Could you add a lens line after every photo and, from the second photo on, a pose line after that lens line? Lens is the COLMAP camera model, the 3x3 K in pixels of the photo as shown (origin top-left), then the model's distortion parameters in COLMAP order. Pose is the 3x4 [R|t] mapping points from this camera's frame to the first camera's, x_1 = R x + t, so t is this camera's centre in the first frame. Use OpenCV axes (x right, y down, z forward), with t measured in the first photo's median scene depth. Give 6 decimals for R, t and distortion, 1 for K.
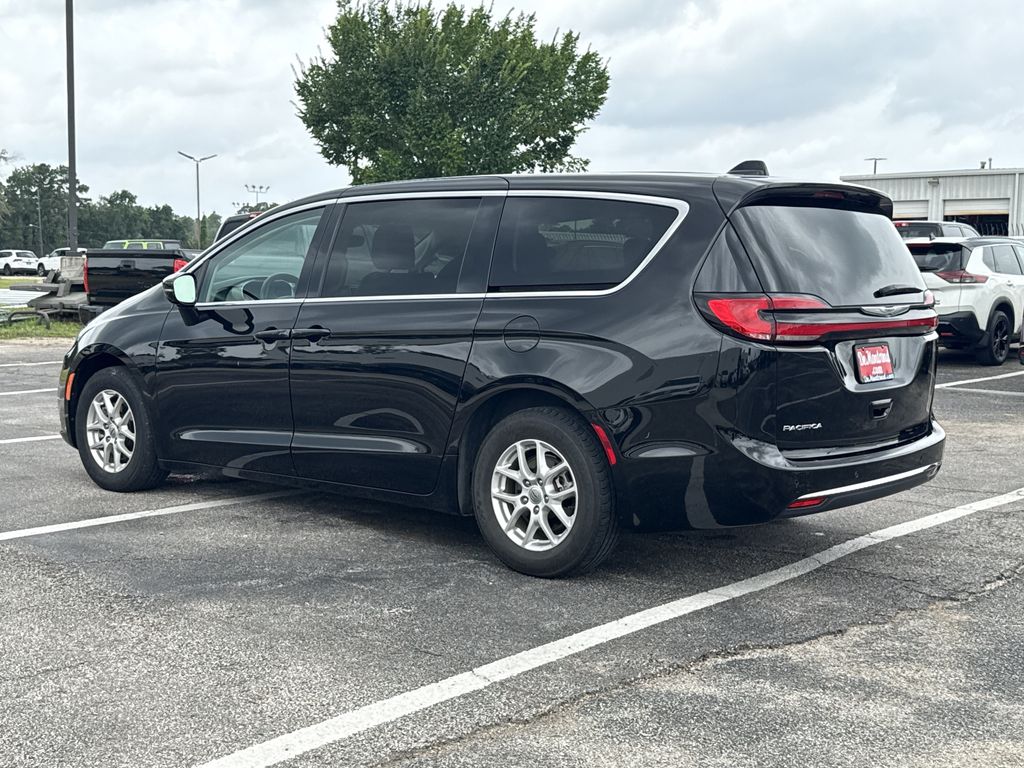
lens RADIAL K [[1292.0, 0, 512.0], [0, 1292.0, 384.0], [0, 0, 1]] dist [0.202802, -0.414087]
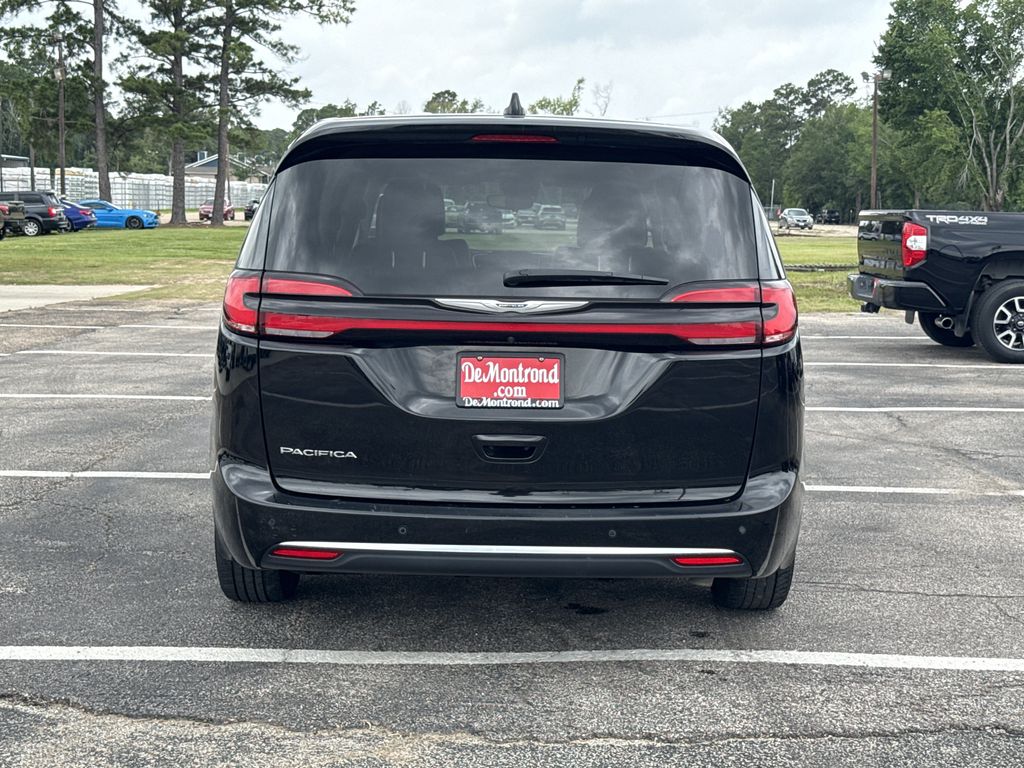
lens RADIAL K [[1503.7, 0, 512.0], [0, 1503.7, 384.0], [0, 0, 1]] dist [0.194106, -0.481574]
pose [[0.656259, 0.096301, -0.748365, 0.393805], [-0.079090, 0.995138, 0.058701, -0.027669], [0.750380, 0.020665, 0.660684, 0.214459]]
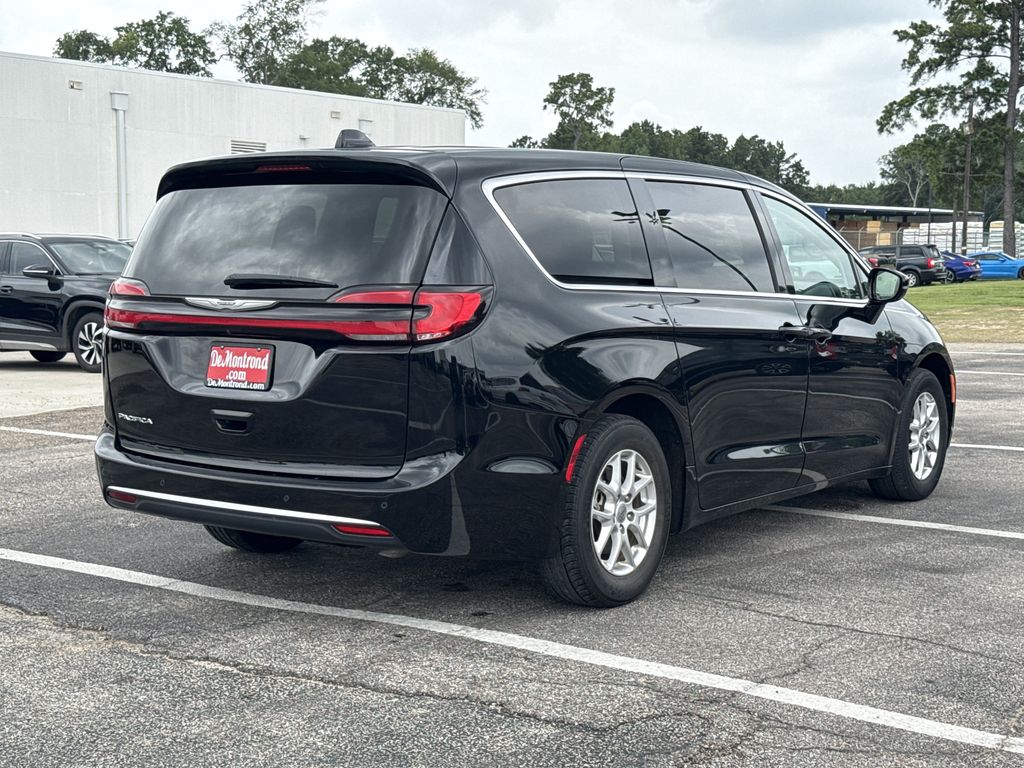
lens RADIAL K [[1485.1, 0, 512.0], [0, 1485.1, 384.0], [0, 0, 1]] dist [0.178438, -0.245450]
pose [[0.109517, 0.087413, -0.990134, 0.565058], [-0.089462, 0.992950, 0.077766, -0.044162], [0.989951, 0.080063, 0.116565, 0.479522]]
